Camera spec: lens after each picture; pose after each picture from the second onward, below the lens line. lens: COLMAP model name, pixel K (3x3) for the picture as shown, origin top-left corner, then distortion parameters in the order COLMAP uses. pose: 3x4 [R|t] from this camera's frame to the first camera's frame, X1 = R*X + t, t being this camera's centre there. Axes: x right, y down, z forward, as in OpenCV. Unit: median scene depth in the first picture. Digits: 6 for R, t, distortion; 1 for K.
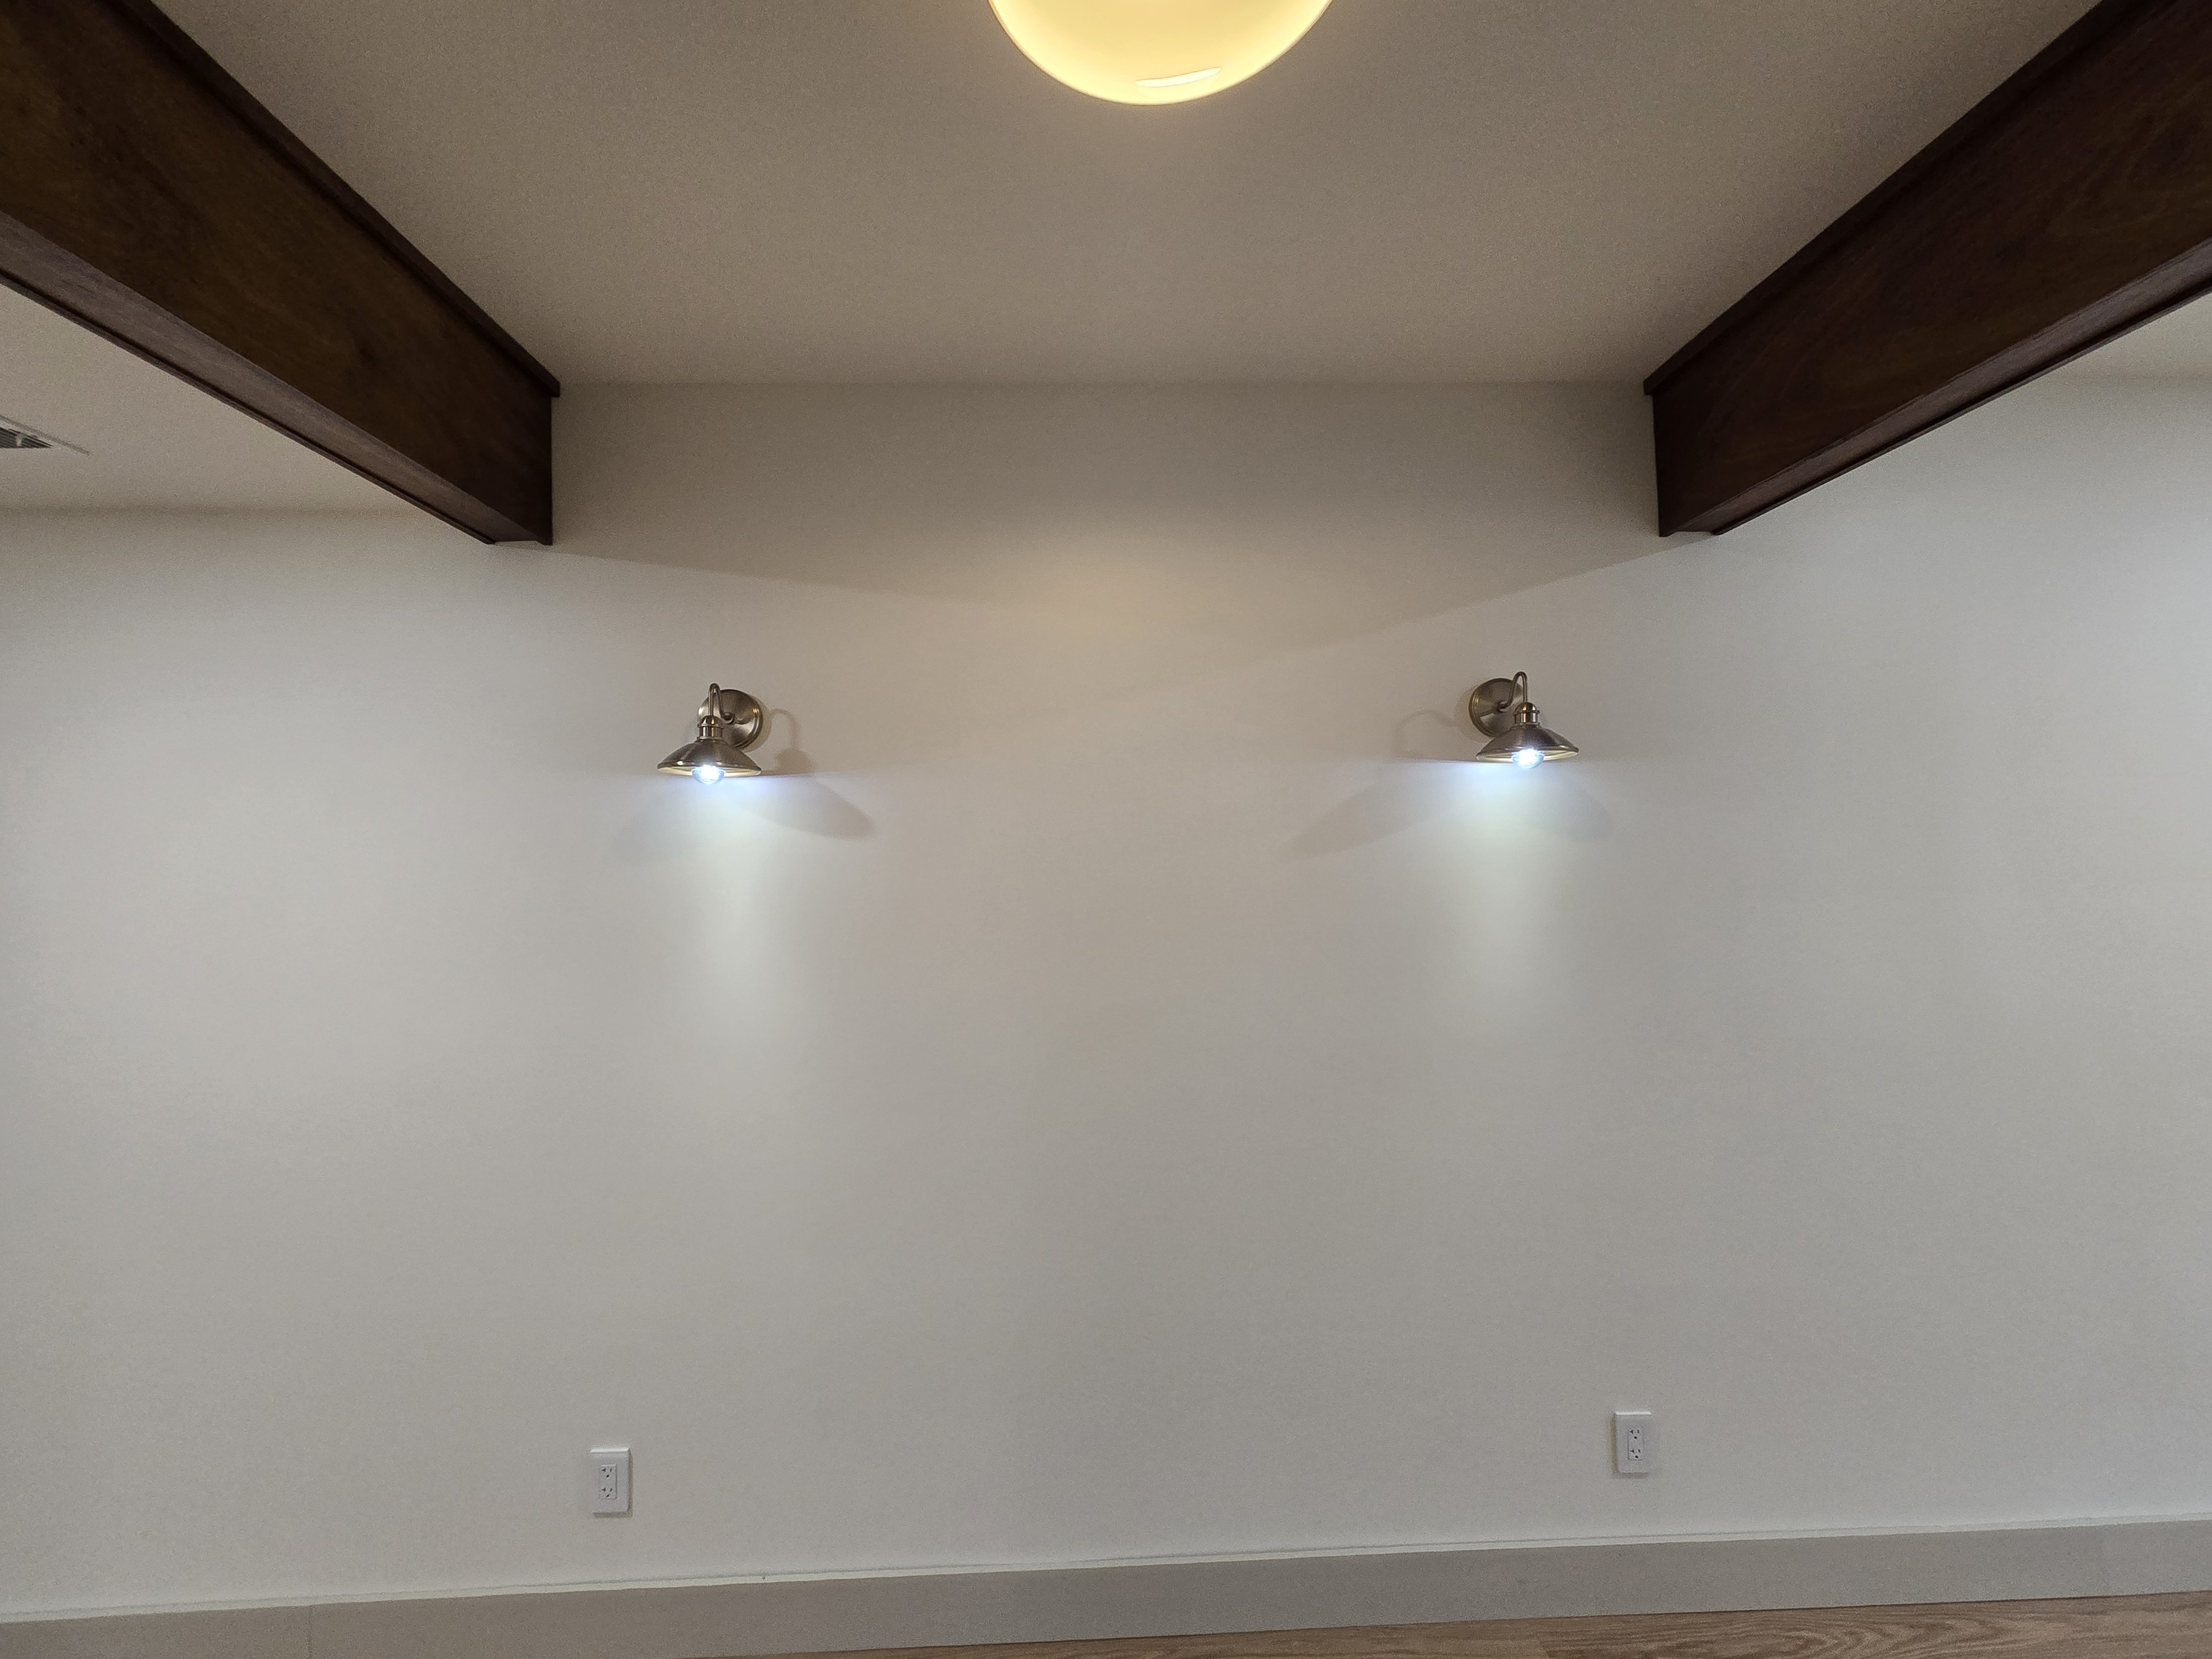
lens RADIAL K [[902.3, 0, 1101.4], [0, 902.3, 824.4], [0, 0, 1]] dist [-0.000102, 0.001985]
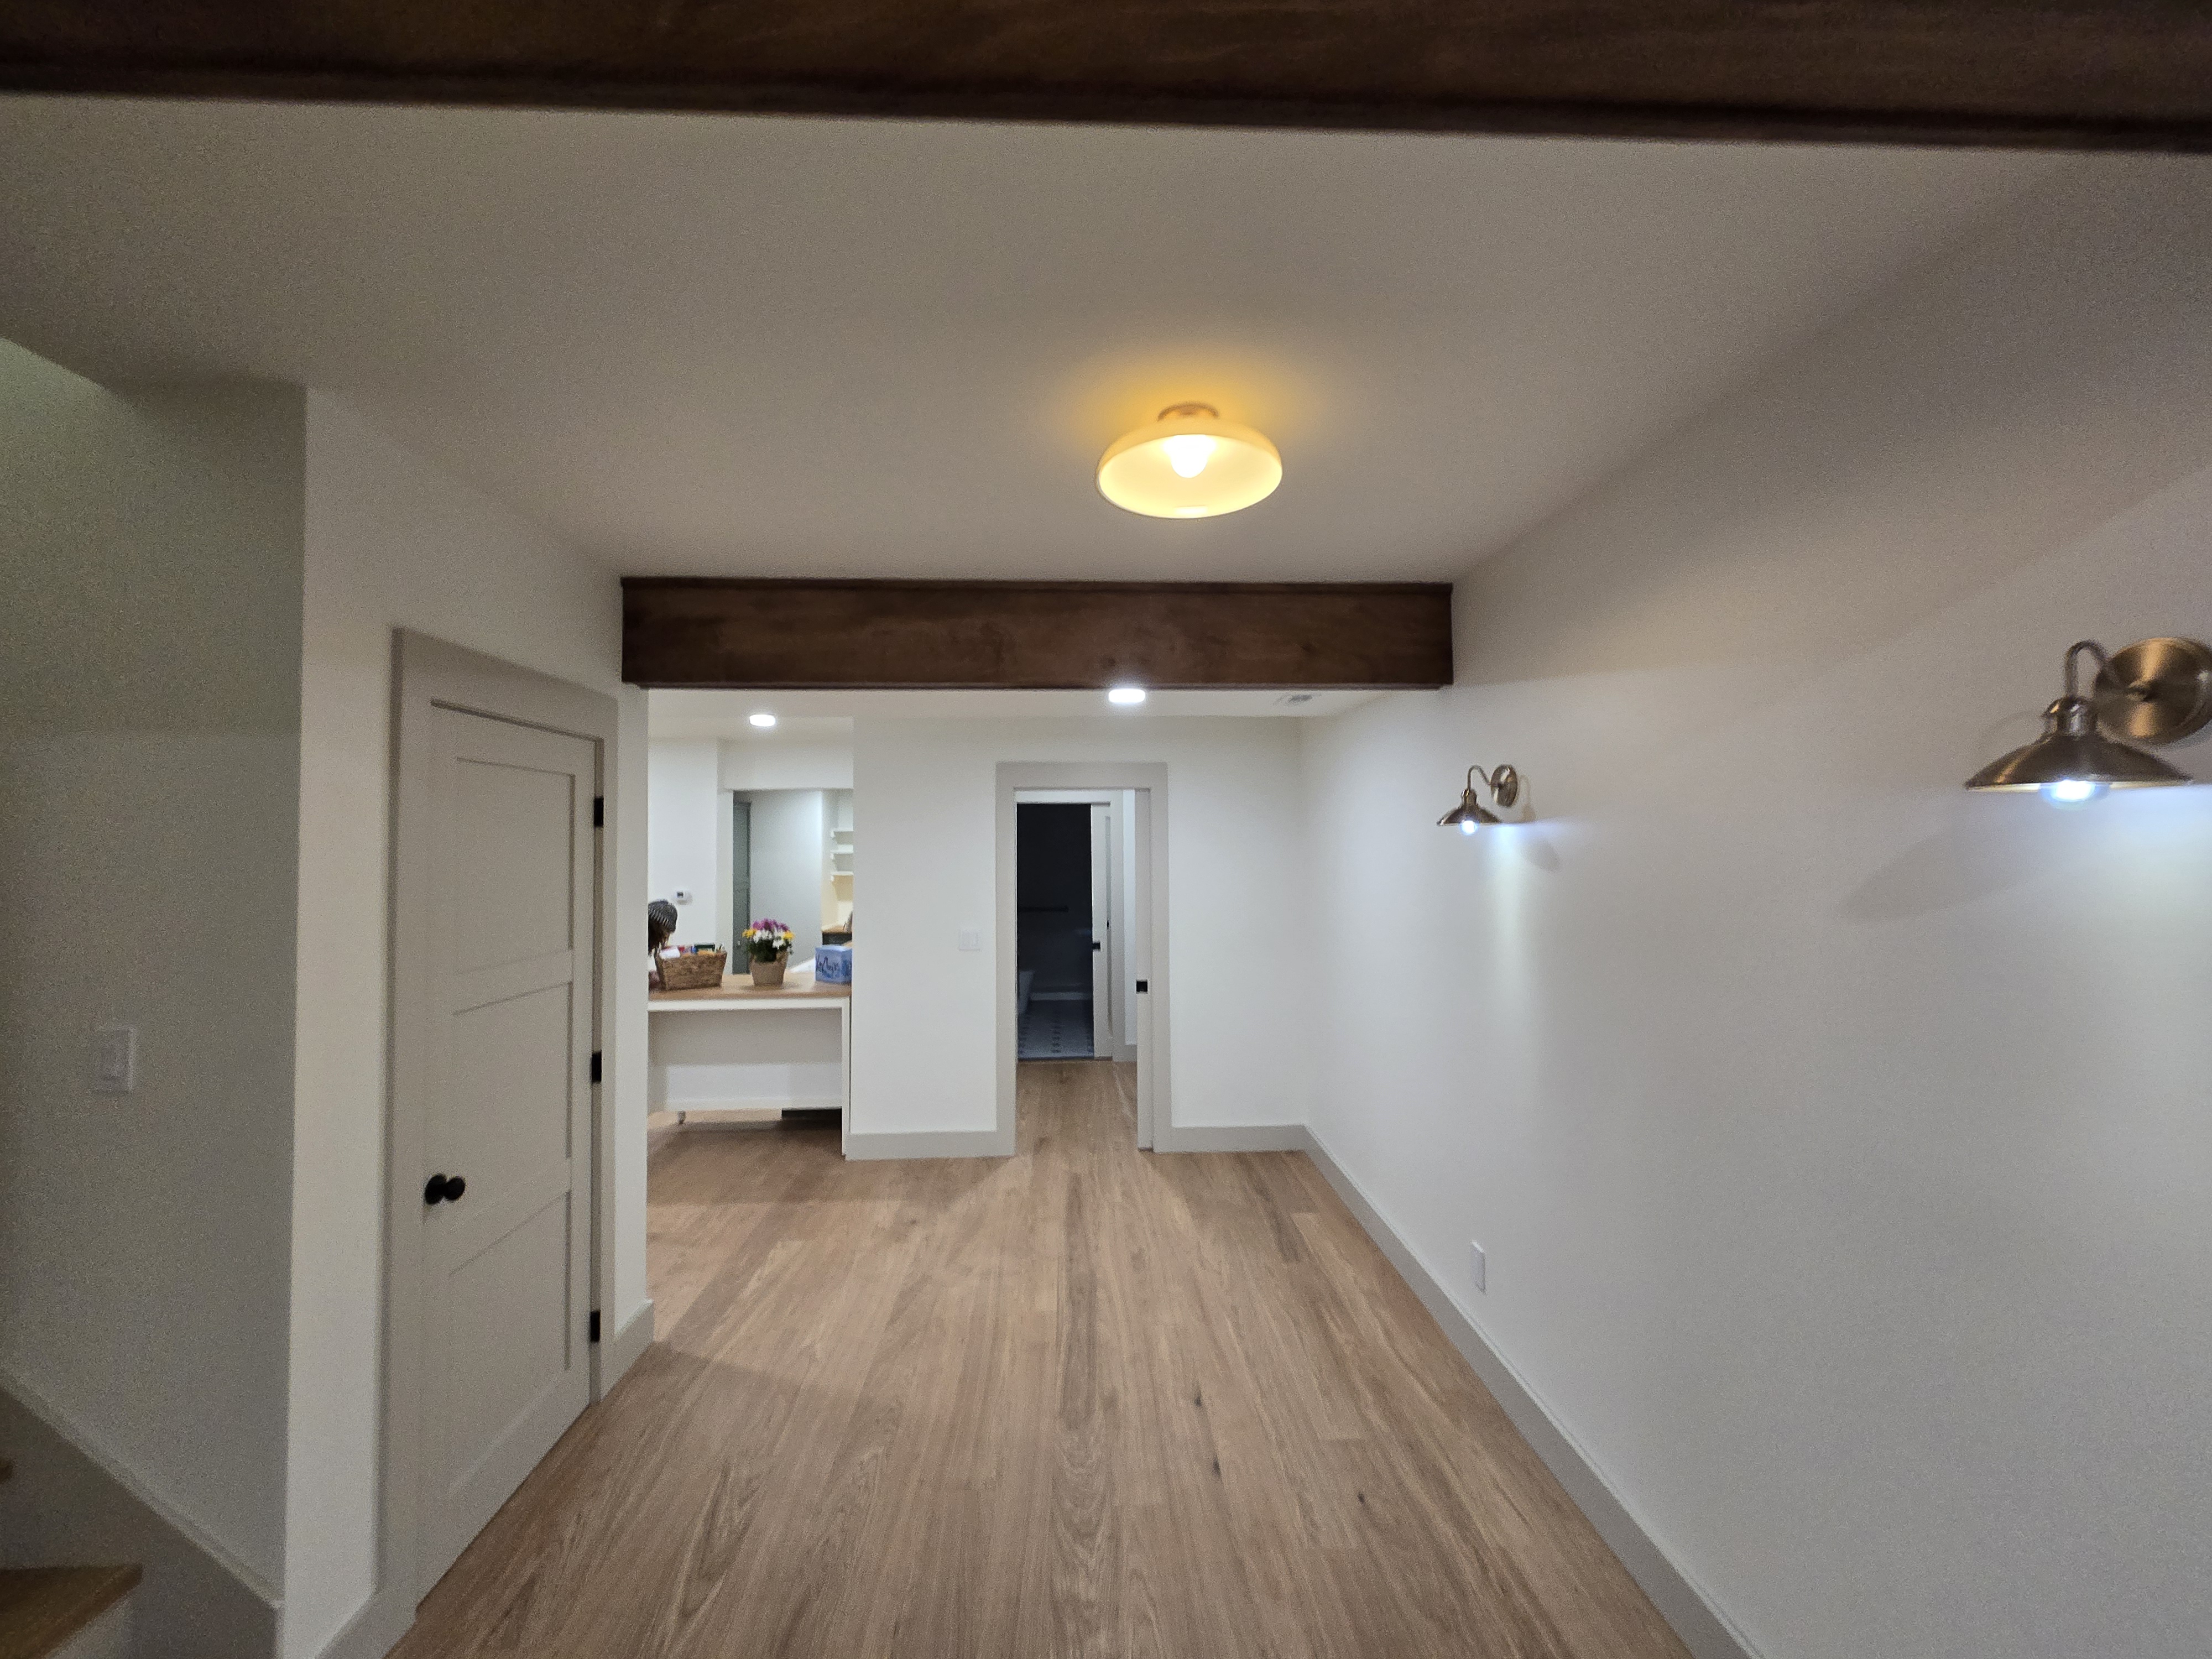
lens RADIAL K [[902.3, 0, 1101.4], [0, 902.3, 824.4], [0, 0, 1]] dist [-0.000102, 0.001985]
pose [[0.029661, -0.013855, -0.999464, 0.981559], [-0.002148, 0.999901, -0.013925, -0.031773], [0.999558, 0.002560, 0.029628, 0.315816]]
